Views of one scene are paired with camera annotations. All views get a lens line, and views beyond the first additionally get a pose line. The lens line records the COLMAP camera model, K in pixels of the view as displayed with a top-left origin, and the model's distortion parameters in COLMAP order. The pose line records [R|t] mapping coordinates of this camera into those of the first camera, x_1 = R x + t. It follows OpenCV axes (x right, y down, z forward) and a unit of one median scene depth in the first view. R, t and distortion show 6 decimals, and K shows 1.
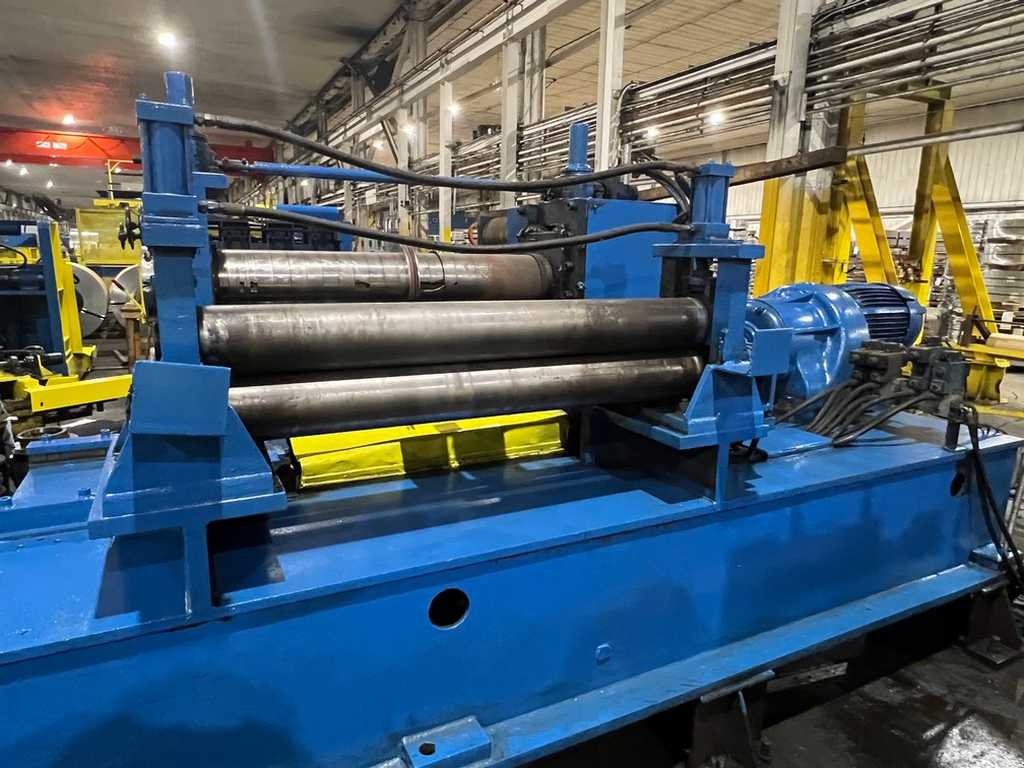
lens RADIAL K [[643.8, 0, 513.4], [0, 643.8, 386.5], [0, 0, 1]] dist [-0.000272, 0.004679]
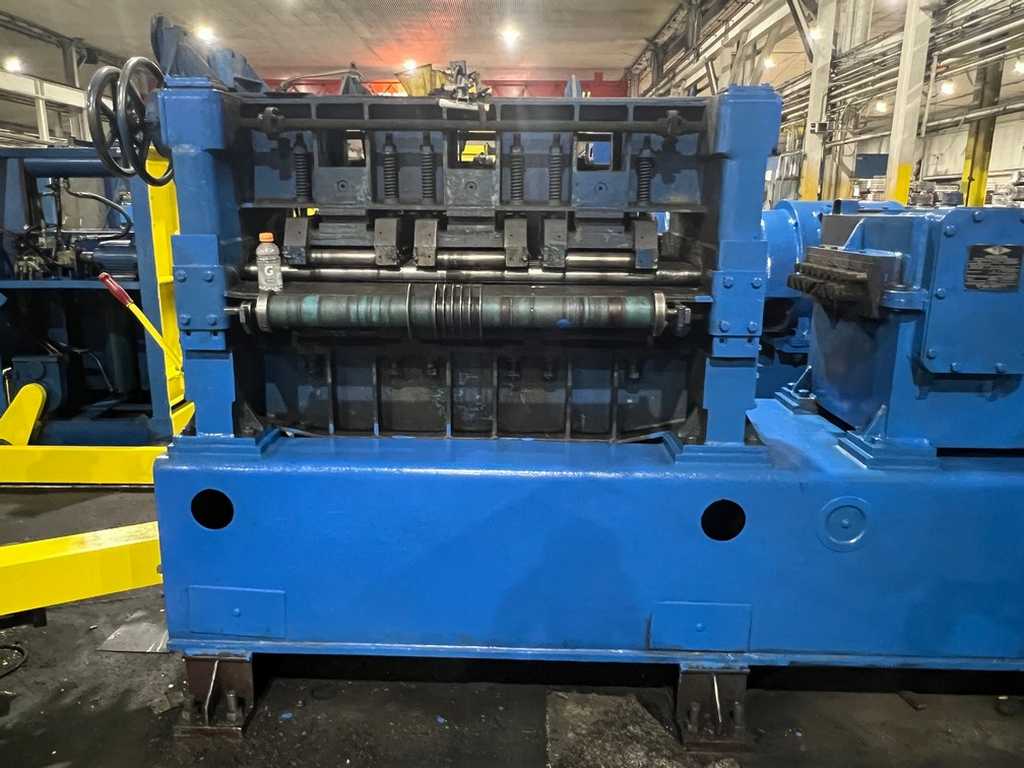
lens RADIAL K [[754.2, 0, 507.8], [0, 754.2, 386.0], [0, 0, 1]] dist [-0.004687, -0.004683]
pose [[0.879032, 0.095503, -0.467099, -0.056971], [-0.086214, 0.995421, 0.041278, -0.037563], [0.468903, 0.003986, 0.883241, 0.190826]]
